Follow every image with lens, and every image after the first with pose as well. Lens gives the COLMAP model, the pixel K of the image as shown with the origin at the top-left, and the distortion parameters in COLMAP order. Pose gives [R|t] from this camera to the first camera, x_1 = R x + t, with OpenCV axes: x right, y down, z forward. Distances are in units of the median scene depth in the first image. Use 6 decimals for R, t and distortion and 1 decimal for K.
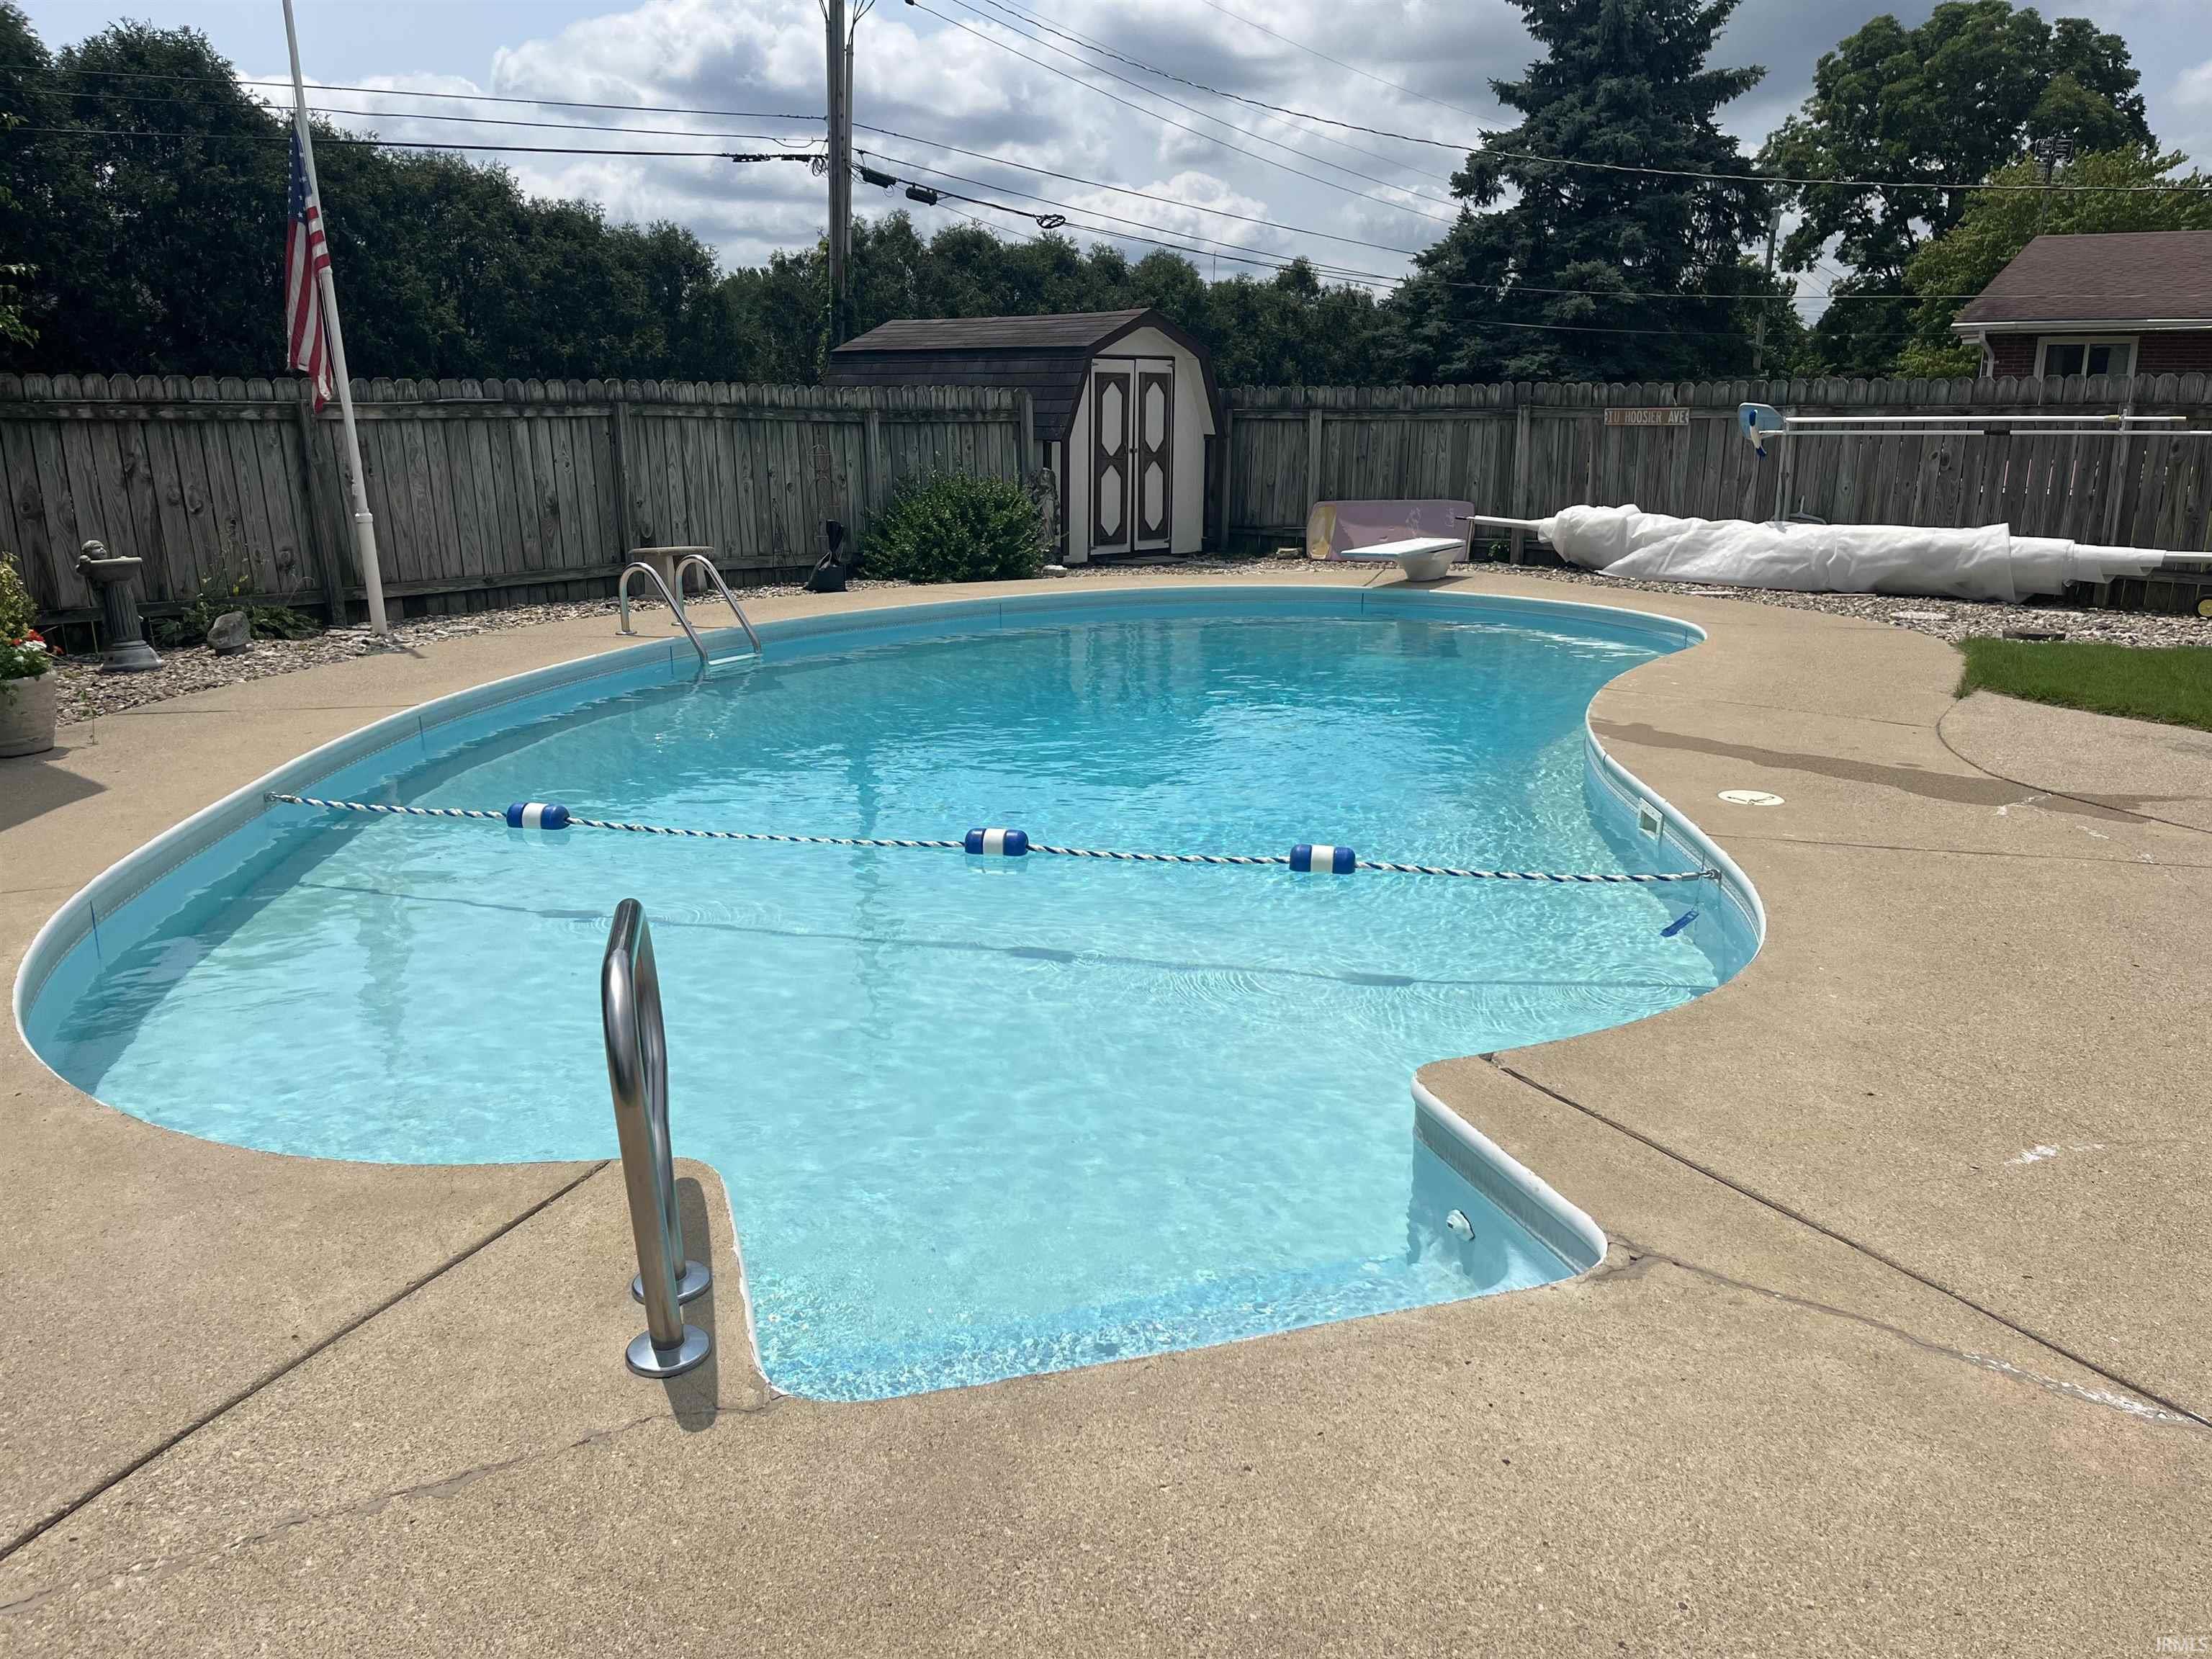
lens RADIAL K [[1672.6, 0, 1107.3], [0, 1672.6, 836.0], [0, 0, 1]] dist [0.059020, -0.089446]
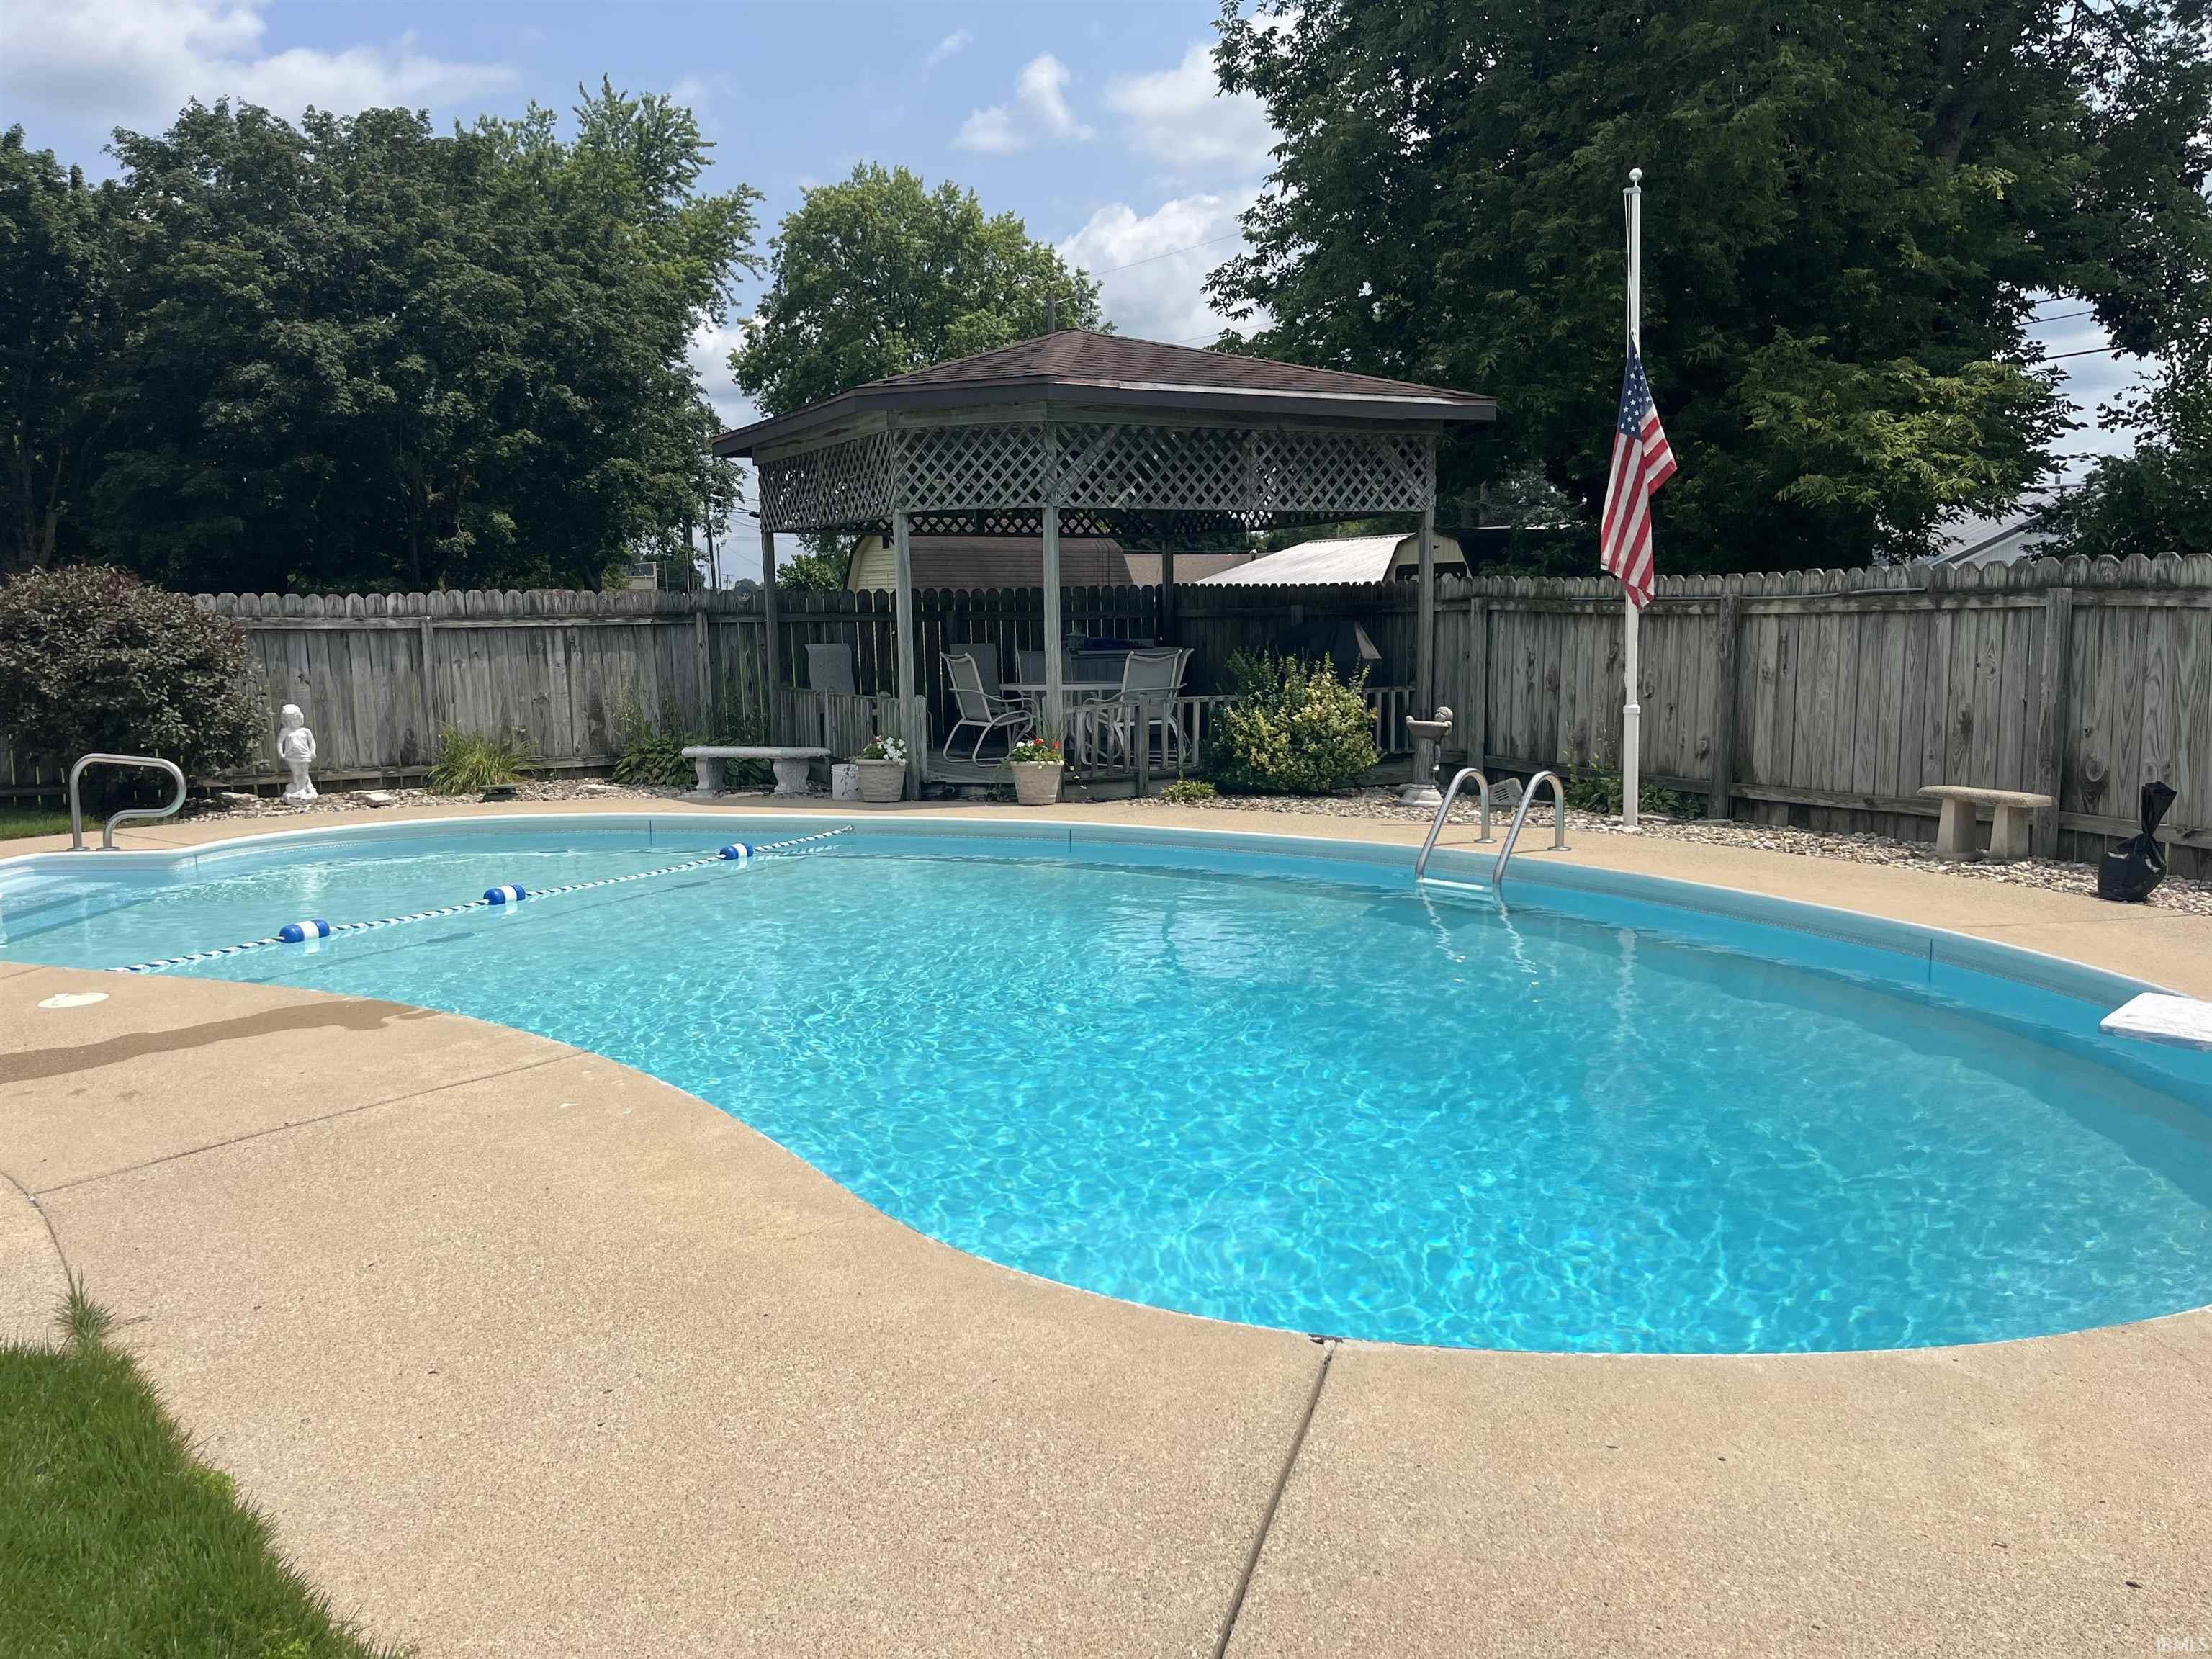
lens RADIAL K [[1672.6, 0, 1106.8], [0, 1672.6, 835.4], [0, 0, 1]] dist [0.059020, -0.089446]
pose [[-0.355133, 0.117100, -0.927453, 0.562363], [-0.231154, 0.950314, 0.208498, -0.230508], [0.905786, 0.288429, -0.310419, 0.955170]]
